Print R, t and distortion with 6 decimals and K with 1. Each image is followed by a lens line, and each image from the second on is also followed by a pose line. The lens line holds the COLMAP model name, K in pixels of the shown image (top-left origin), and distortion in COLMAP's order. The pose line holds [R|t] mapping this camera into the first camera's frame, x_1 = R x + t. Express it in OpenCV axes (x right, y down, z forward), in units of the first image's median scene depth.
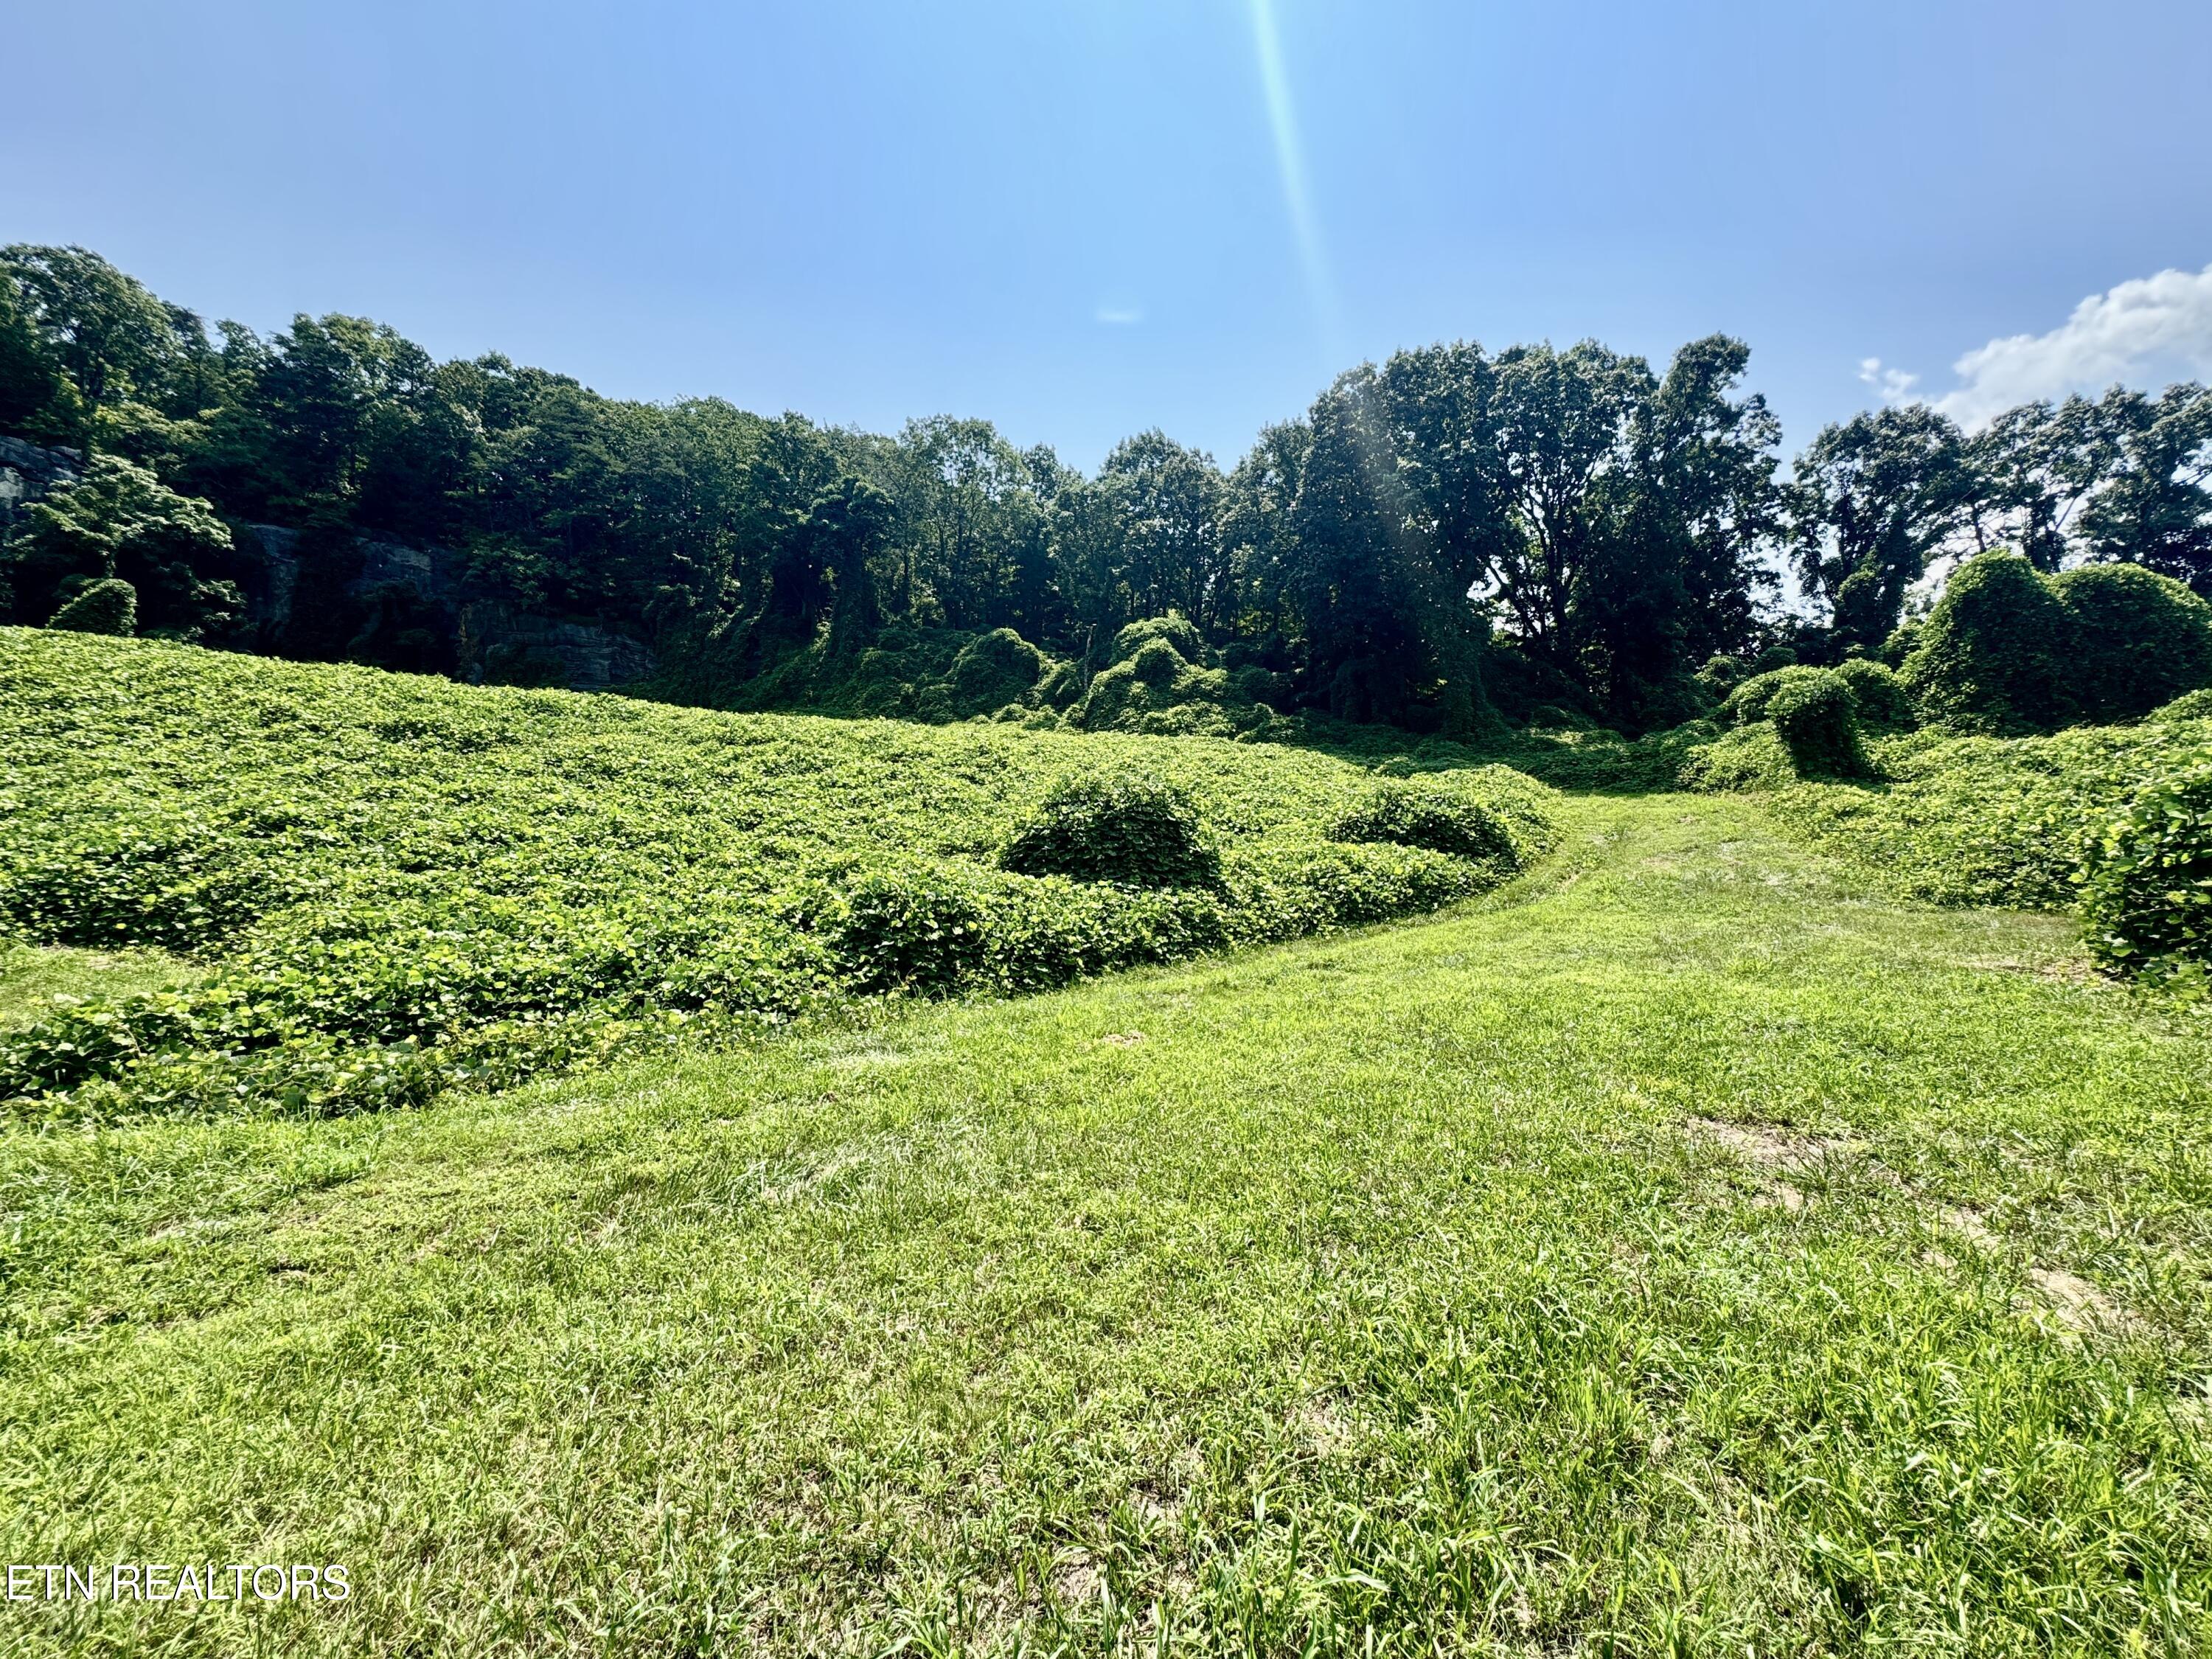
lens RADIAL K [[883.5, 0, 1113.6], [0, 883.5, 839.3], [0, 0, 1]] dist [-0.003459, 0.001268]
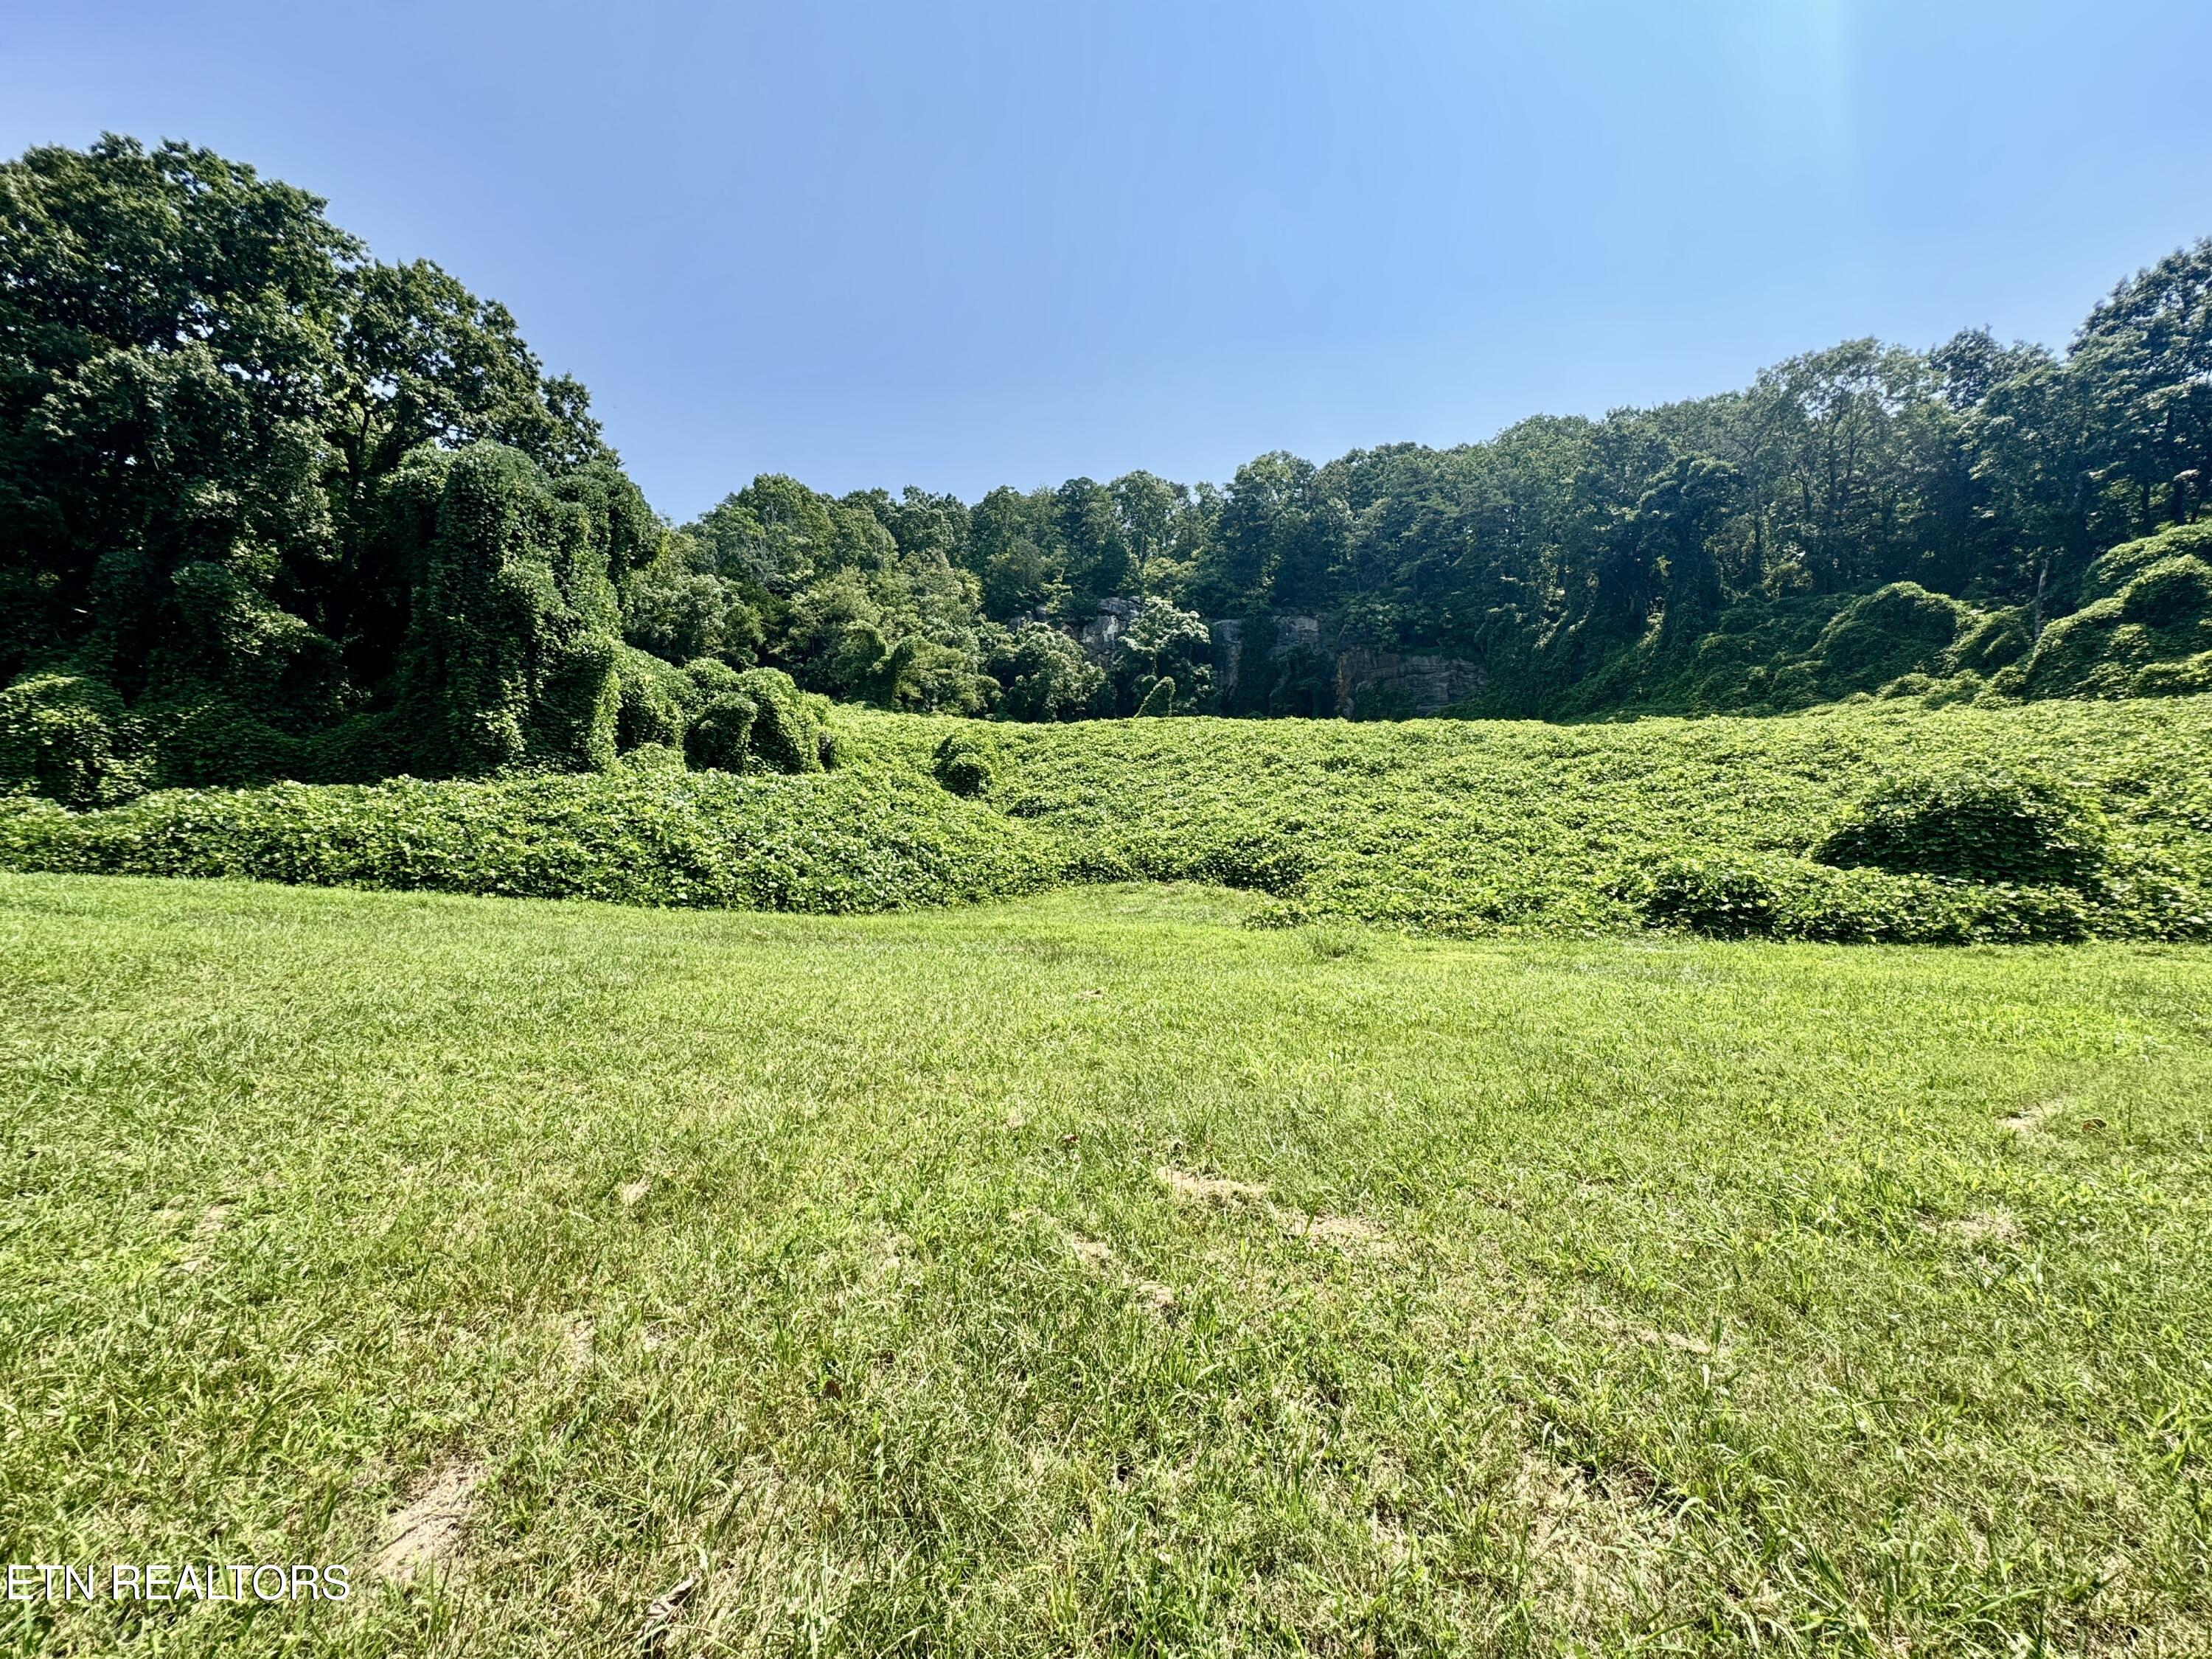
lens RADIAL K [[883.5, 0, 1099.7], [0, 883.5, 824.2], [0, 0, 1]] dist [-0.003459, 0.001268]
pose [[0.633519, -0.009208, -0.773672, 0.101350], [-0.003219, 0.999889, -0.014536, 0.002913], [0.773720, 0.011699, 0.633419, -0.251393]]
